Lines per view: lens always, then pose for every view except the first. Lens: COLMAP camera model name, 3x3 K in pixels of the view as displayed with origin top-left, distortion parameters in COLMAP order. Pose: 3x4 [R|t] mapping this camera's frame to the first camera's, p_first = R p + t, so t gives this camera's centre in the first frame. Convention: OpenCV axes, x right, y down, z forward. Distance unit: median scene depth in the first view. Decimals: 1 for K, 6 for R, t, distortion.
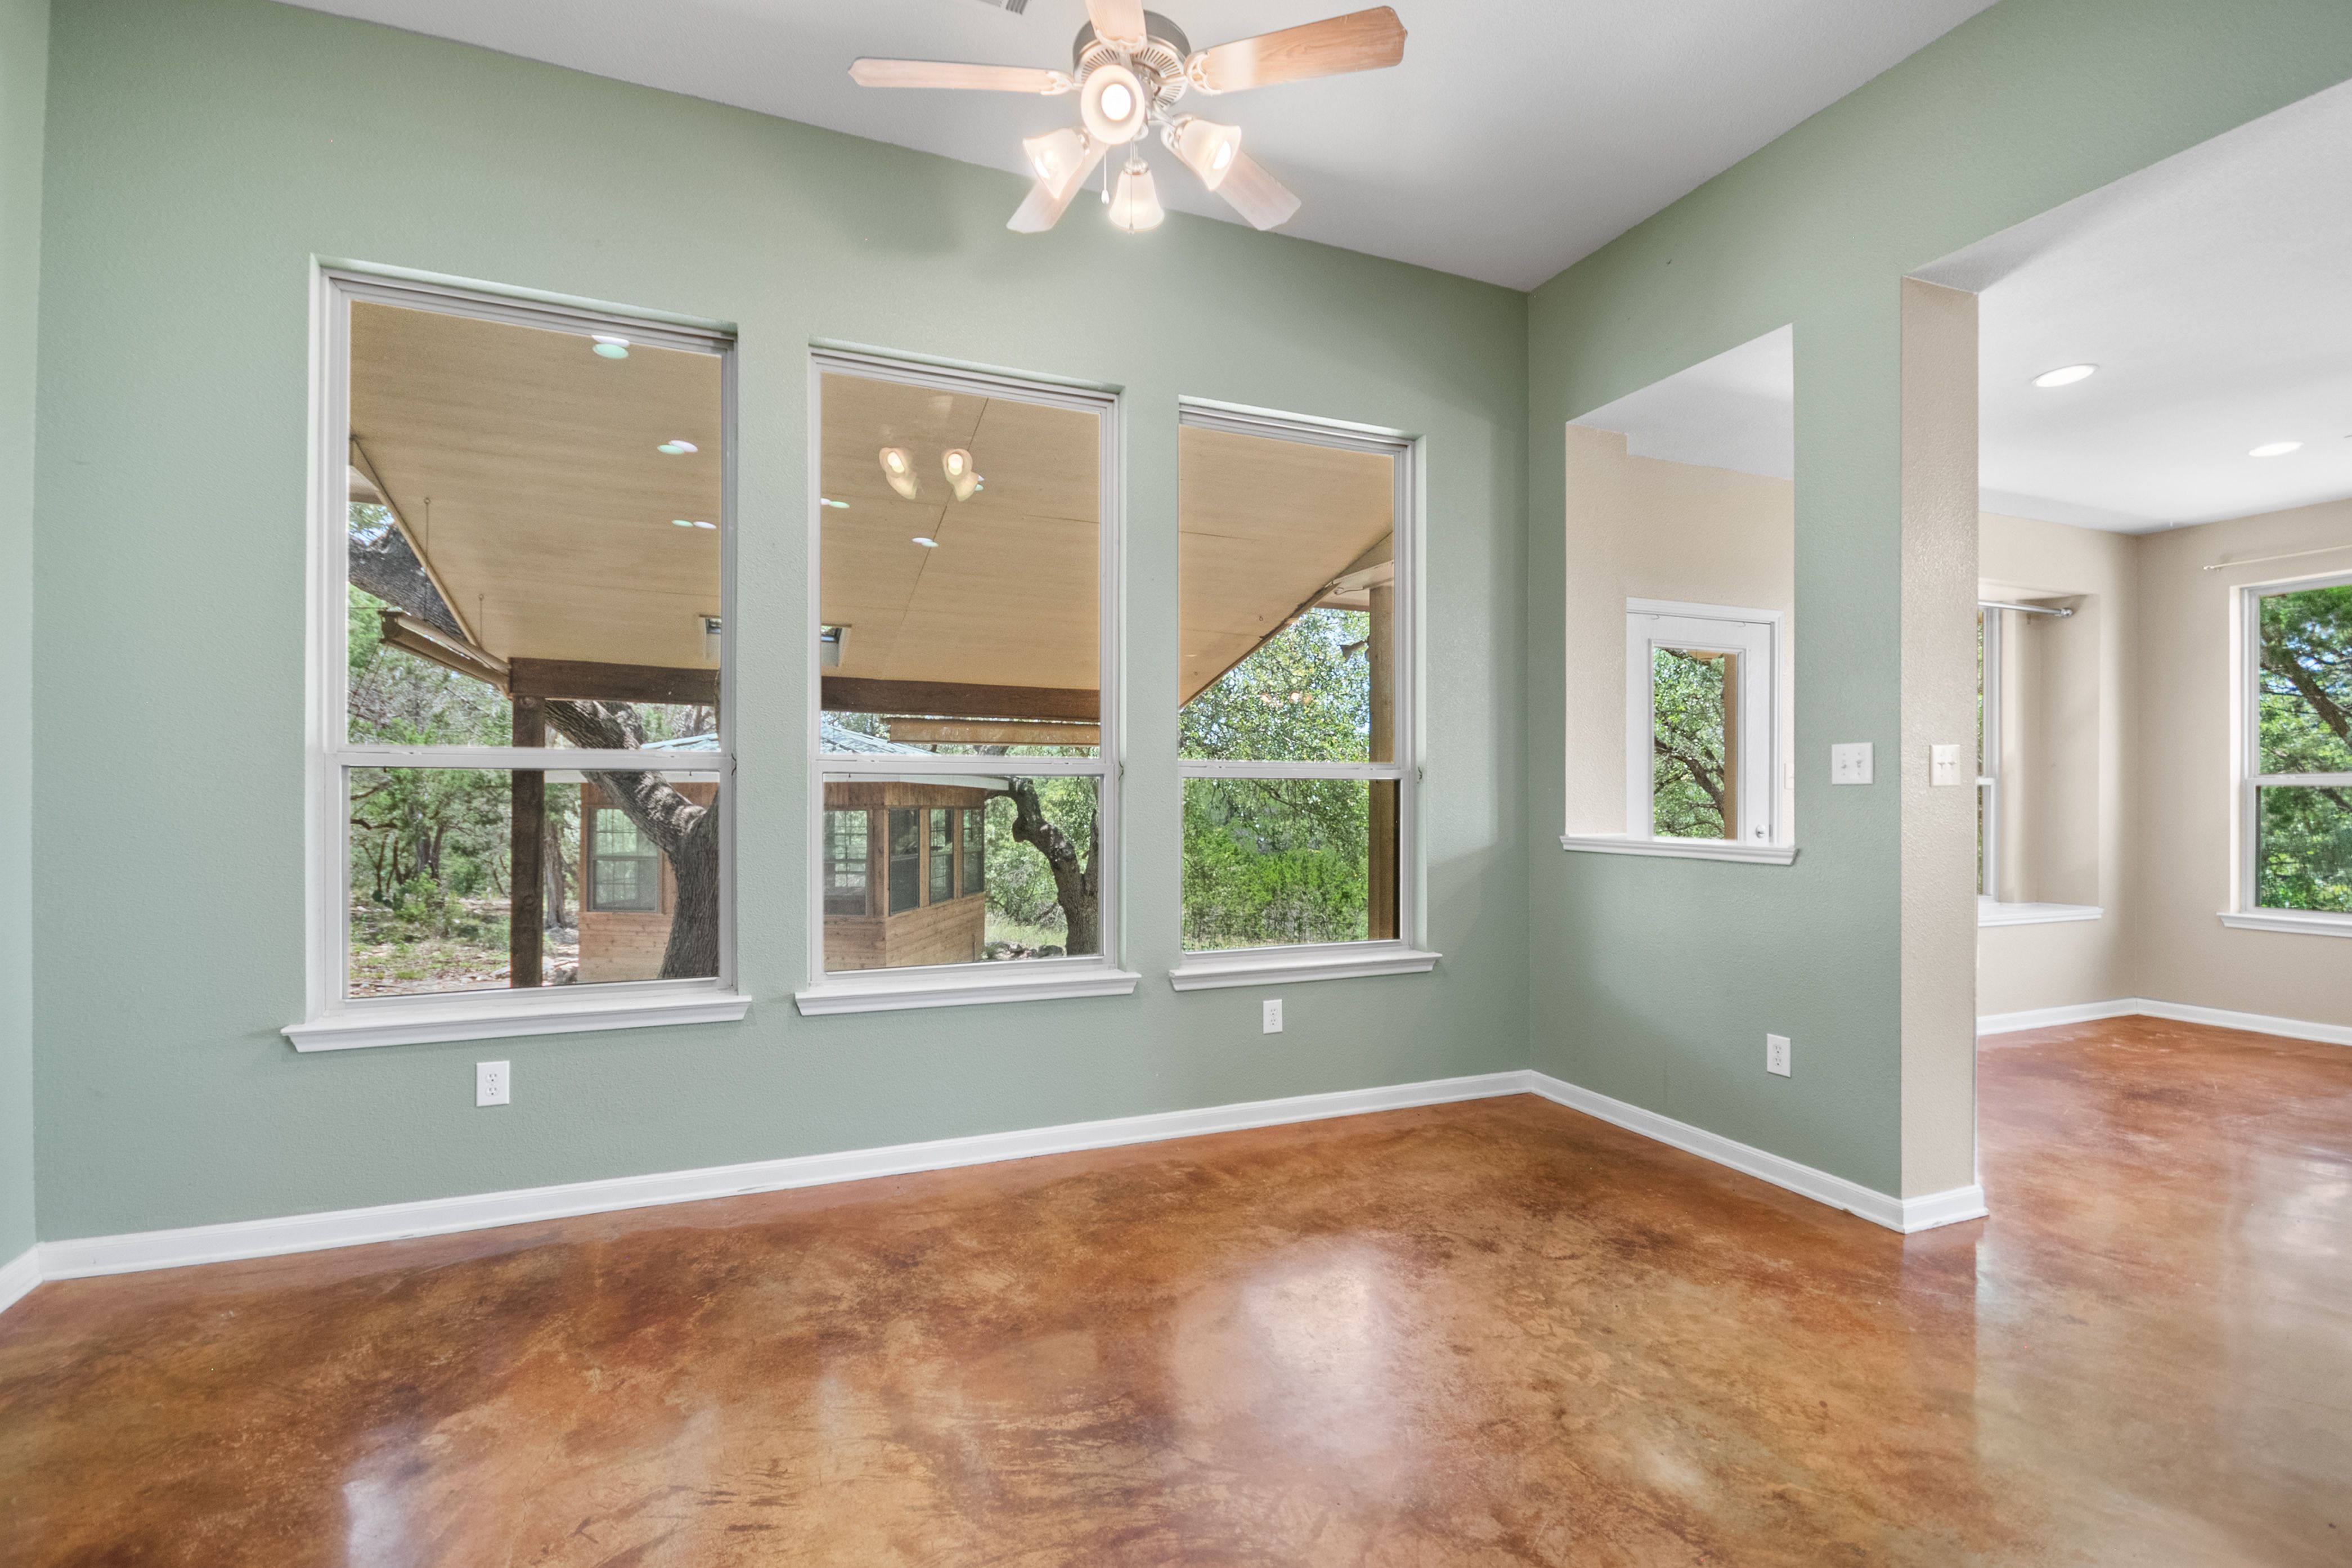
lens RADIAL K [[1062.4, 0, 1154.7], [0, 1062.4, 790.8], [0, 0, 1]] dist [0.001290, -0.001791]
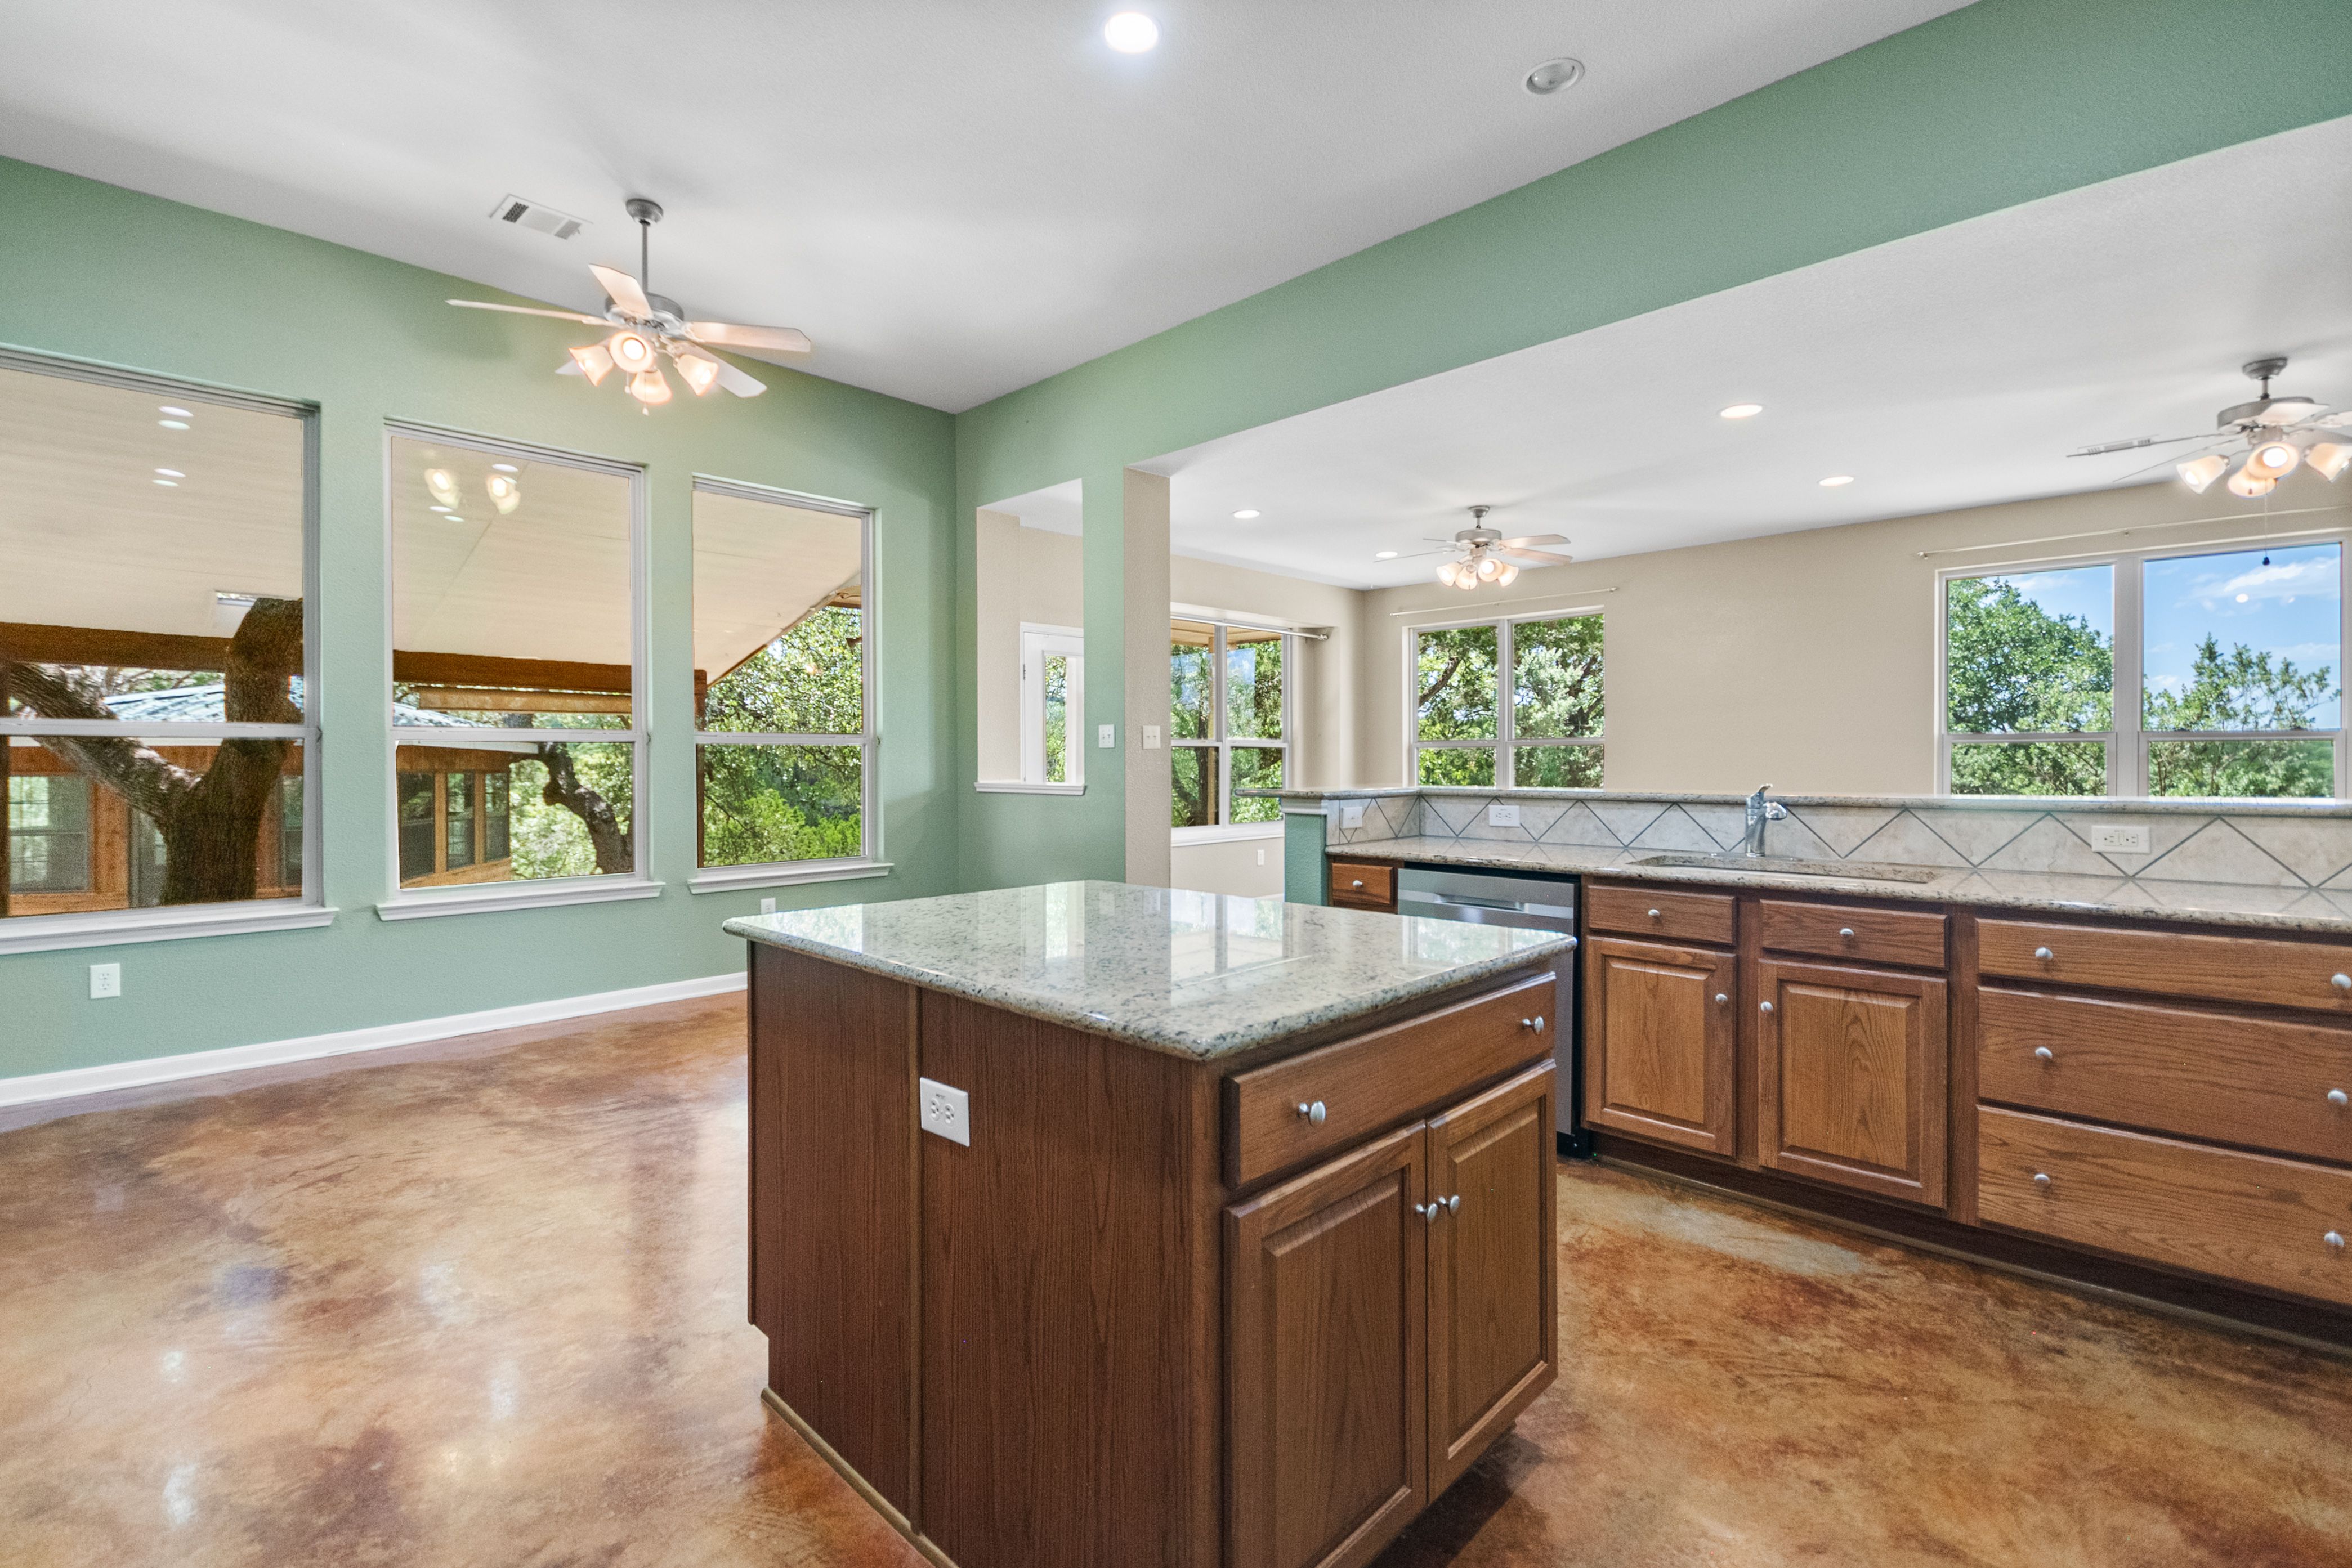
lens RADIAL K [[1062.3, 0, 1173.5], [0, 1062.3, 761.3], [0, 0, 1]] dist [0.001290, -0.001791]
pose [[0.917756, -0.006657, 0.397090, 0.041673], [0.003670, 0.999959, 0.008281, 0.001776], [-0.397128, -0.006143, 0.917742, -0.491581]]
